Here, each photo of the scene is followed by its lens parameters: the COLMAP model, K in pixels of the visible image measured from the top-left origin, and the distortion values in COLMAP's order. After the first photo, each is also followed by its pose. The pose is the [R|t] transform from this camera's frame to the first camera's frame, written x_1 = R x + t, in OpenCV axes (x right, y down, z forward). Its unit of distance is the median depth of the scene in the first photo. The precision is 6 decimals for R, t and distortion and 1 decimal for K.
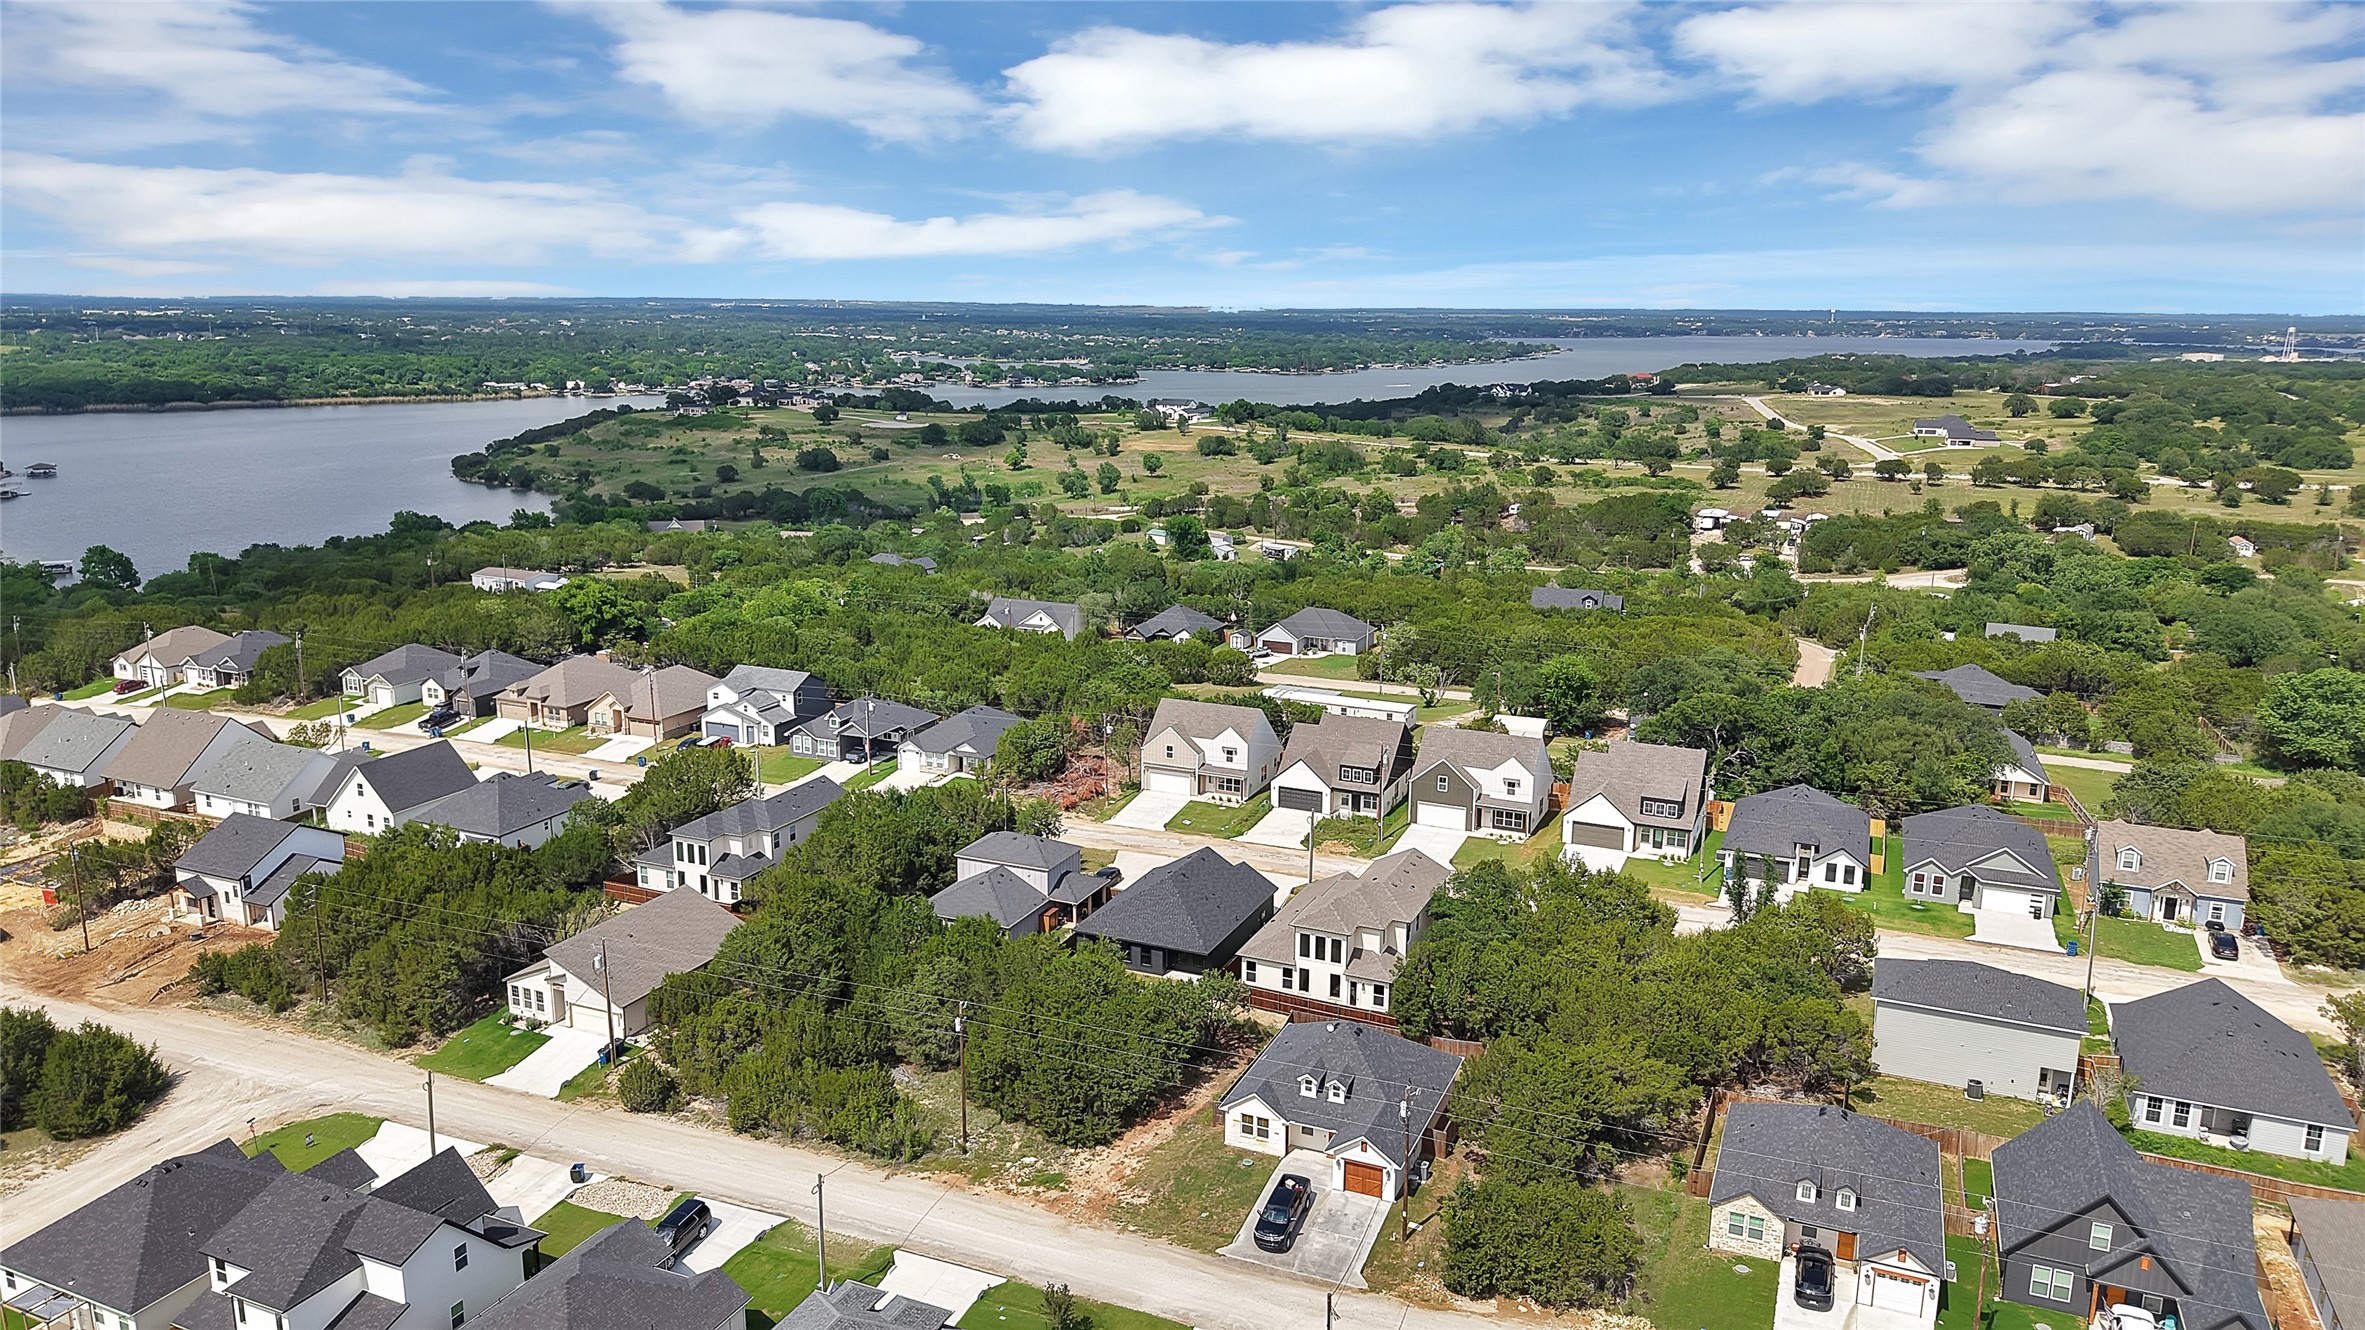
lens RADIAL K [[1613.2, 0, 1180.2], [0, 1613.2, 655.6], [0, 0, 1]] dist [0.091151, -0.131928]
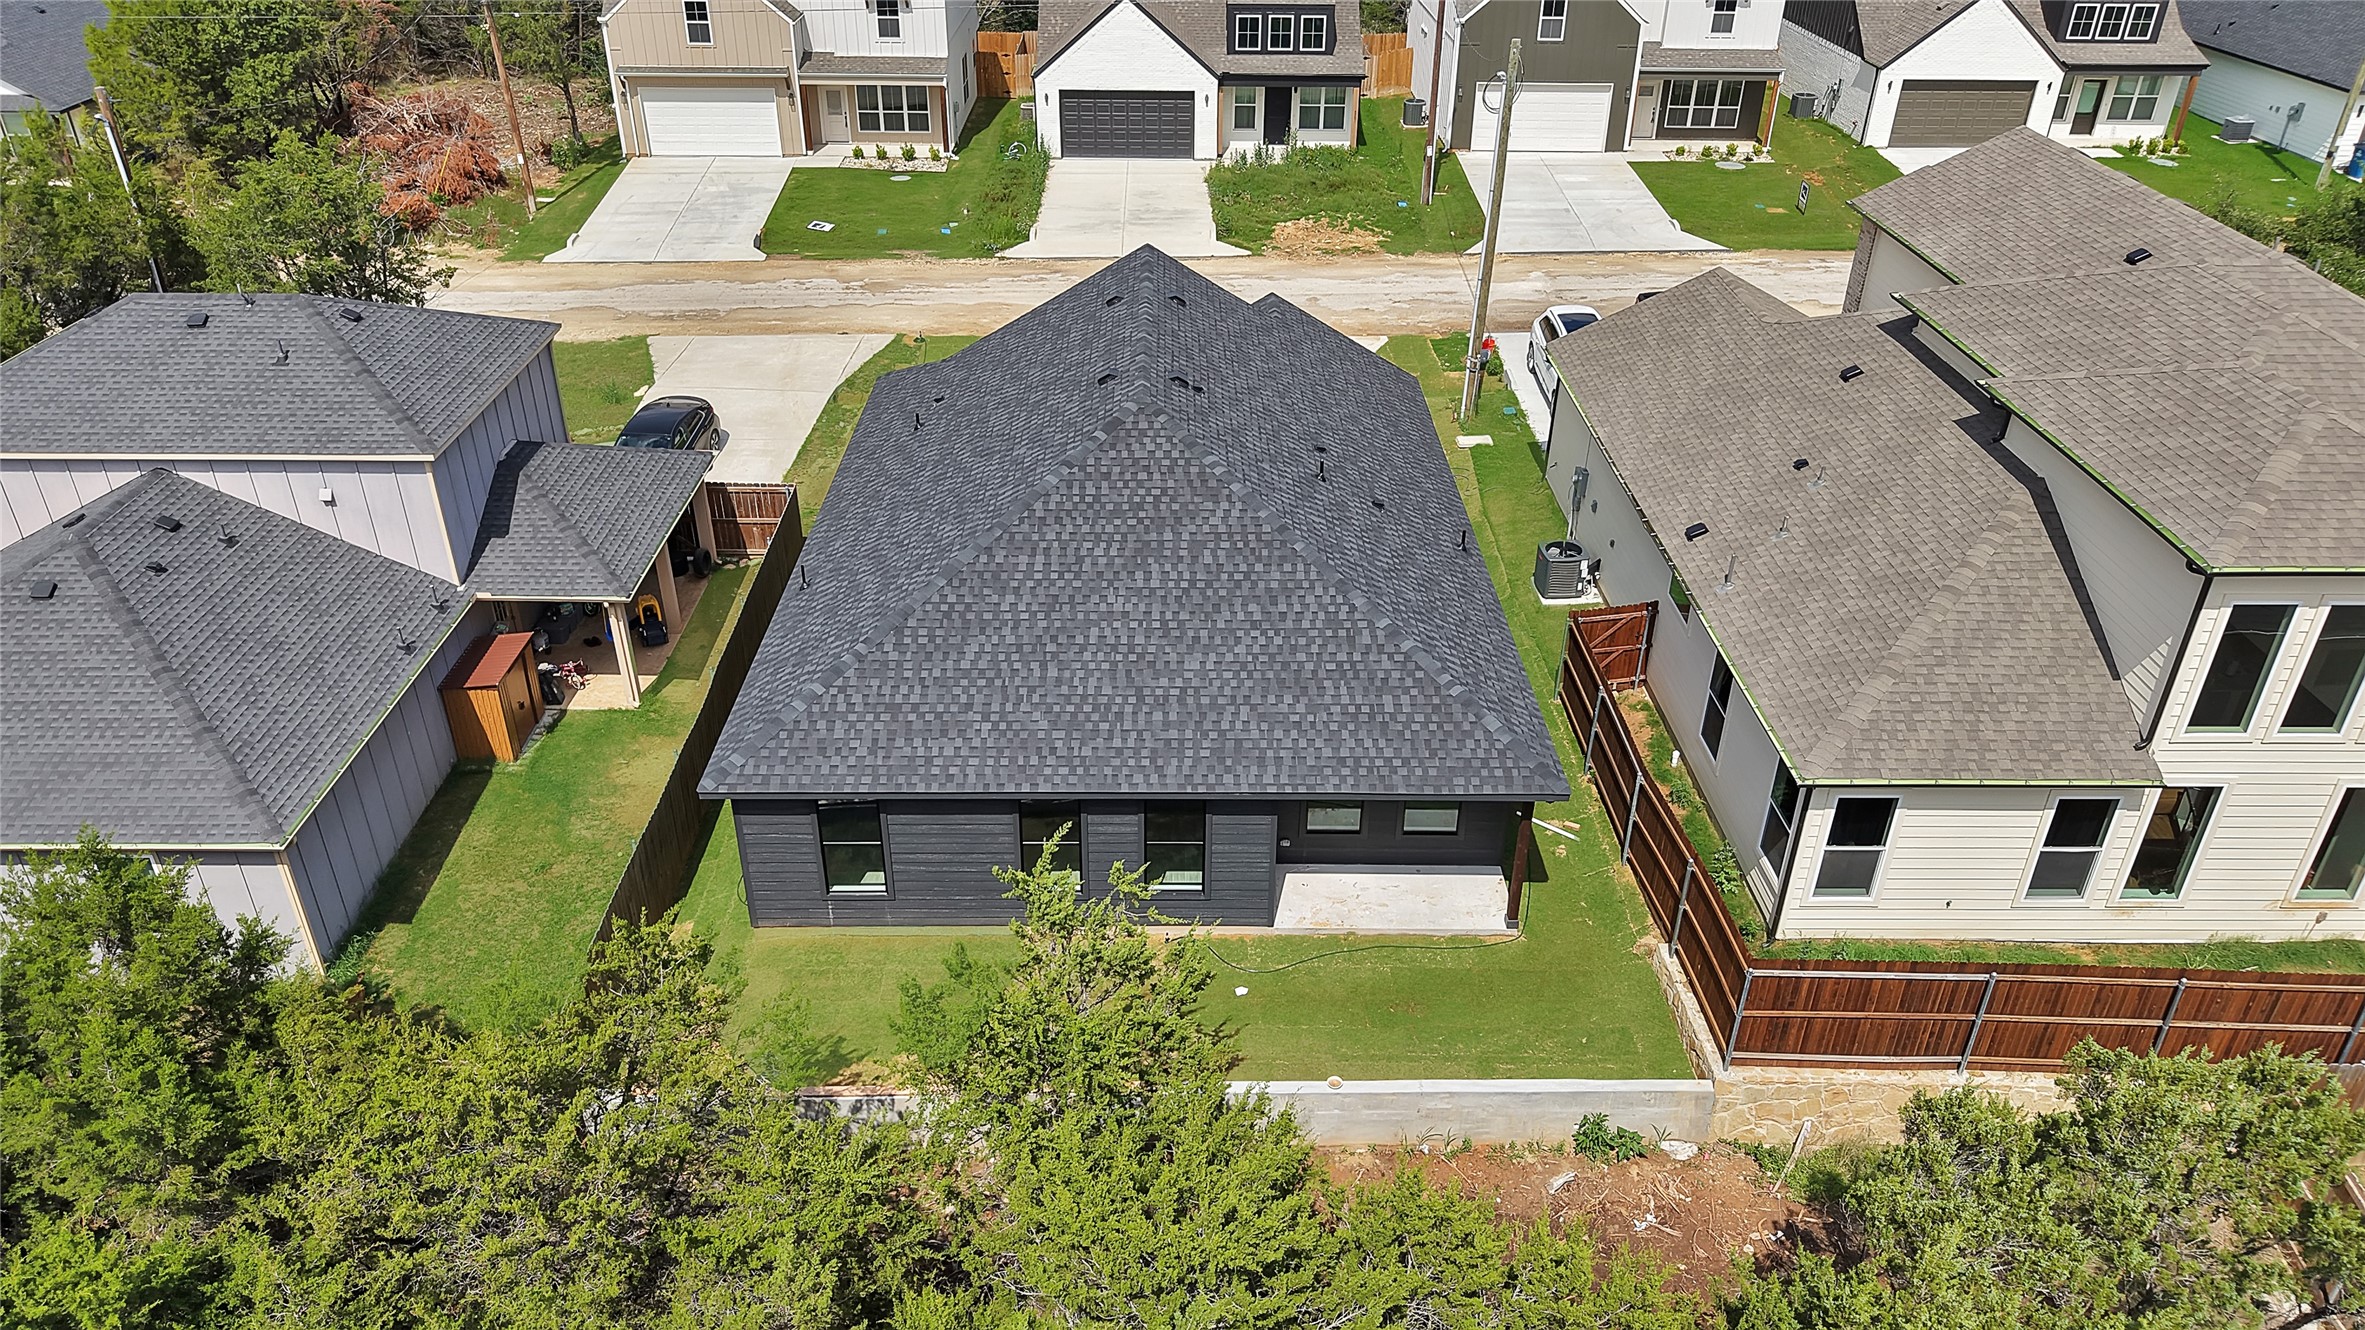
lens RADIAL K [[1613.2, 0, 1180.2], [0, 1613.2, 655.6], [0, 0, 1]] dist [0.091151, -0.131928]
pose [[0.911503, -0.208110, 0.354757, -0.064735], [0.086425, 0.940197, 0.329486, 0.084834], [-0.402111, -0.269668, 0.874978, 0.679822]]
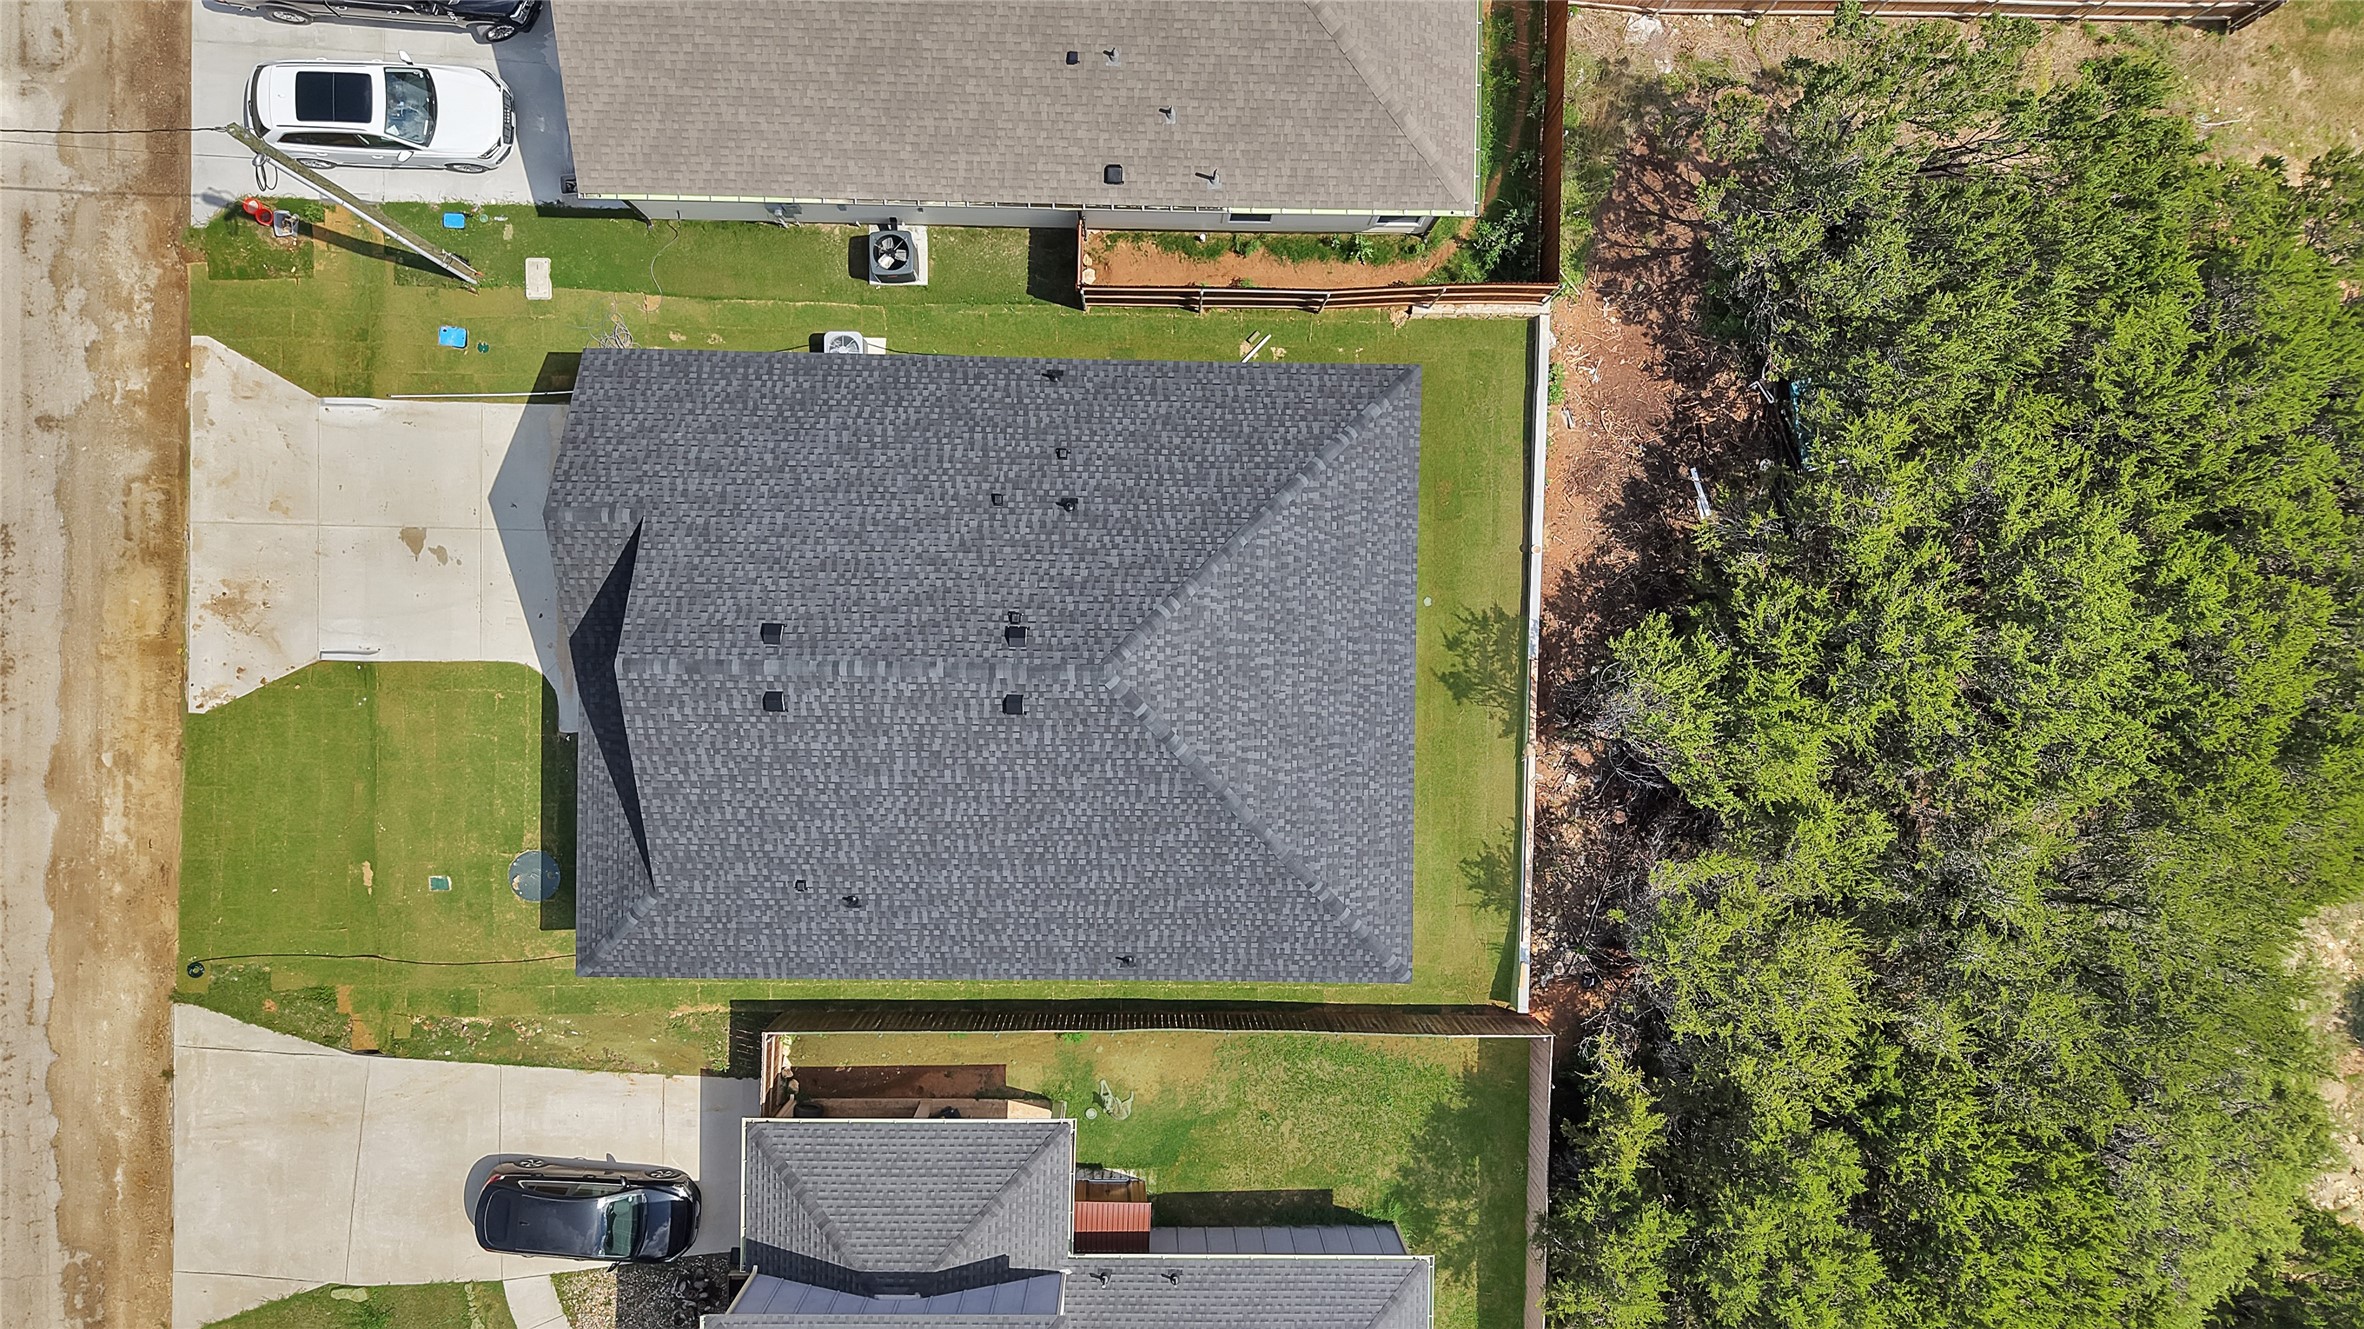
lens RADIAL K [[1612.5, 0, 1179.7], [0, 1612.5, 655.1], [0, 0, 1]] dist [0.091151, -0.131928]
pose [[-0.391747, -0.919917, -0.016957, -0.005590], [0.181652, -0.095398, 0.978725, -0.052581], [-0.901963, 0.380332, 0.204476, 0.783136]]
